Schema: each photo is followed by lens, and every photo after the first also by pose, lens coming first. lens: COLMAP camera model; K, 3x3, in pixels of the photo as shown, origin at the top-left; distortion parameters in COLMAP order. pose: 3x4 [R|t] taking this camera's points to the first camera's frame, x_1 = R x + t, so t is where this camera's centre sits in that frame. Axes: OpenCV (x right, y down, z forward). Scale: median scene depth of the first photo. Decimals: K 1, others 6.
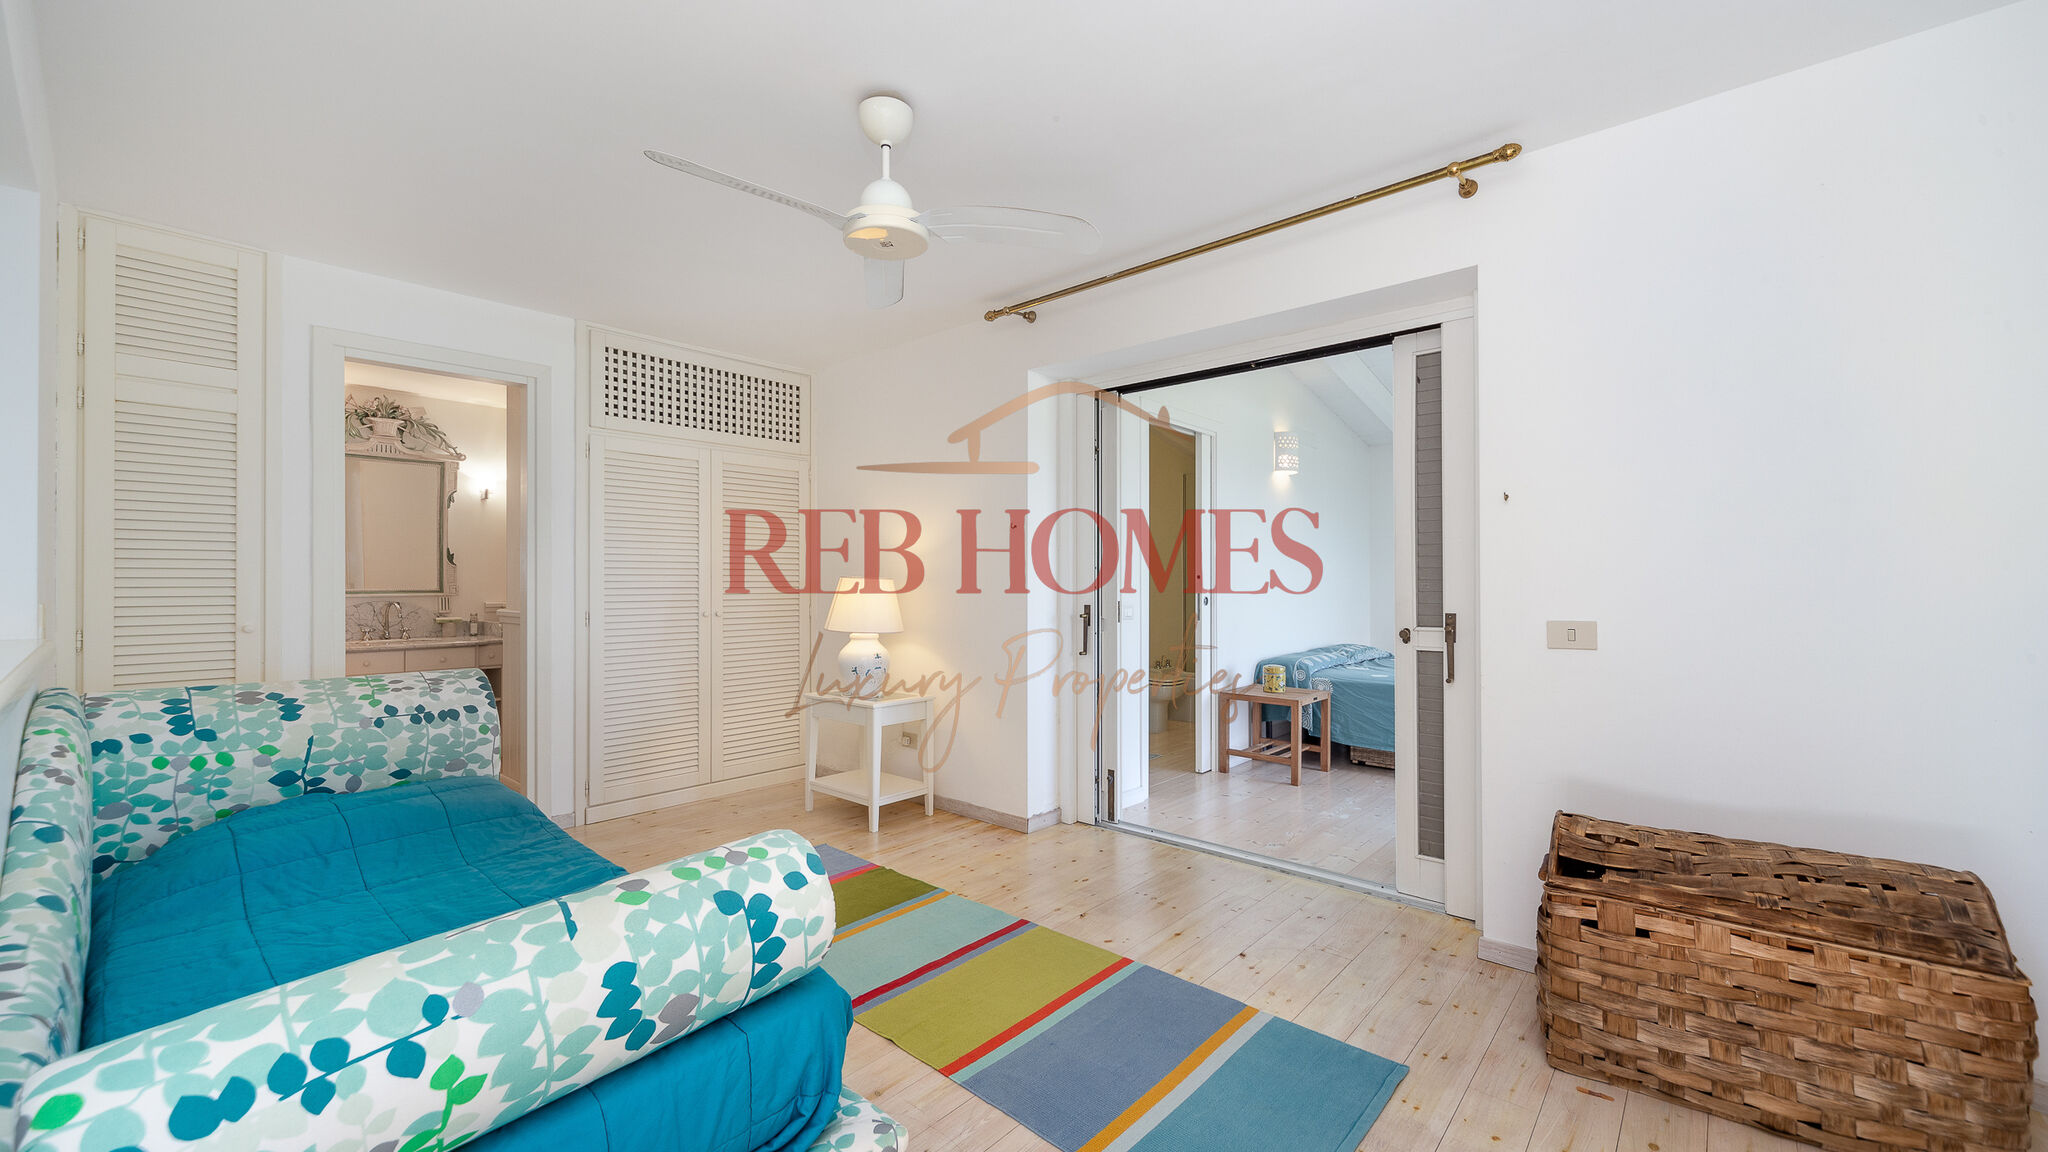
lens RADIAL K [[808.3, 0, 1028.8], [0, 808.3, 579.3], [0, 0, 1]] dist [0.000580, 0.000021]
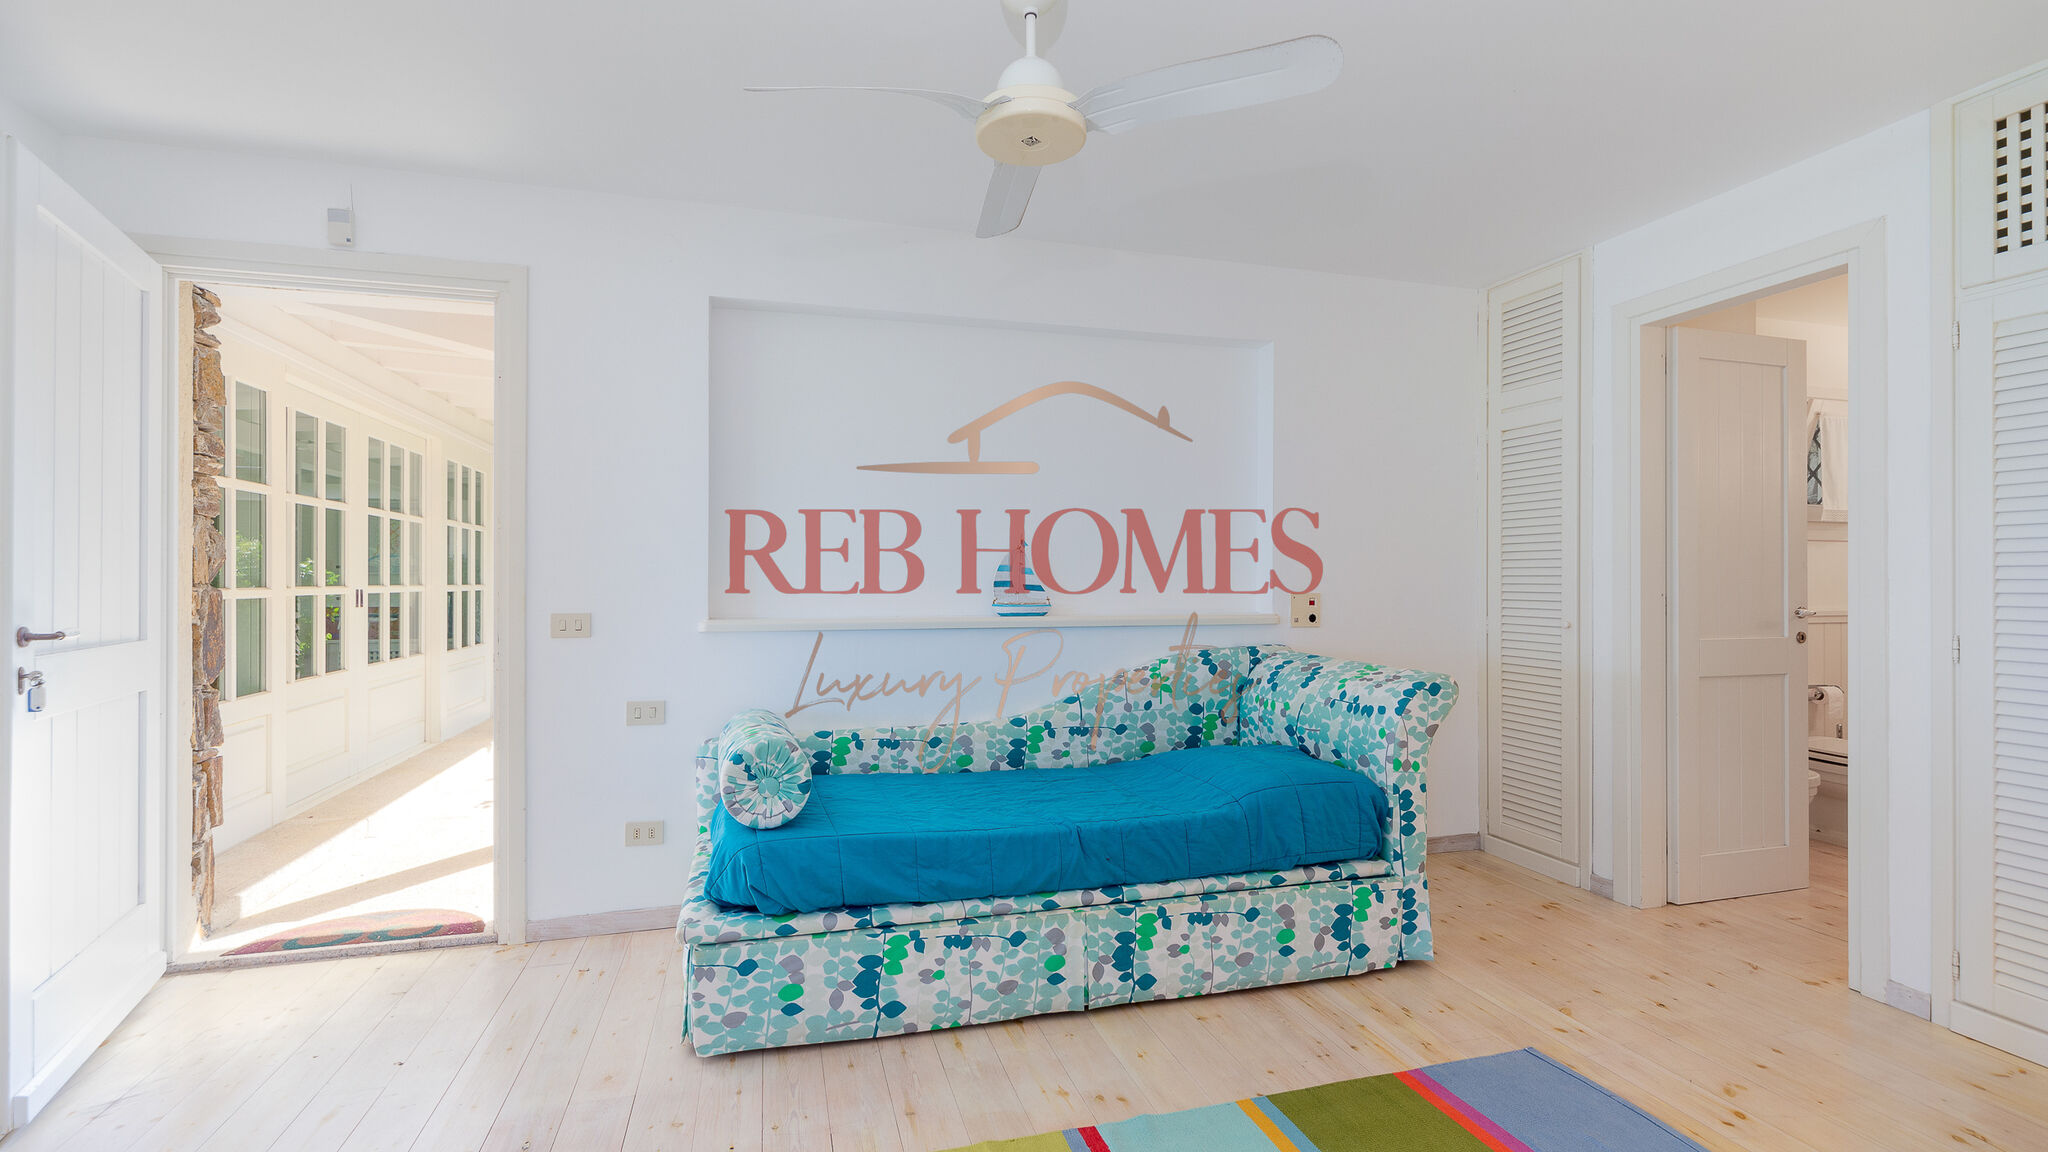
lens RADIAL K [[909.6, 0, 1028.7], [0, 909.6, 573.7], [0, 0, 1]] dist [-0.000903, -0.000070]
pose [[-0.535426, 0.001377, -0.844581, 0.509180], [0.005398, 0.999984, -0.001792, -0.003711], [0.844565, -0.005518, -0.535424, 1.362420]]
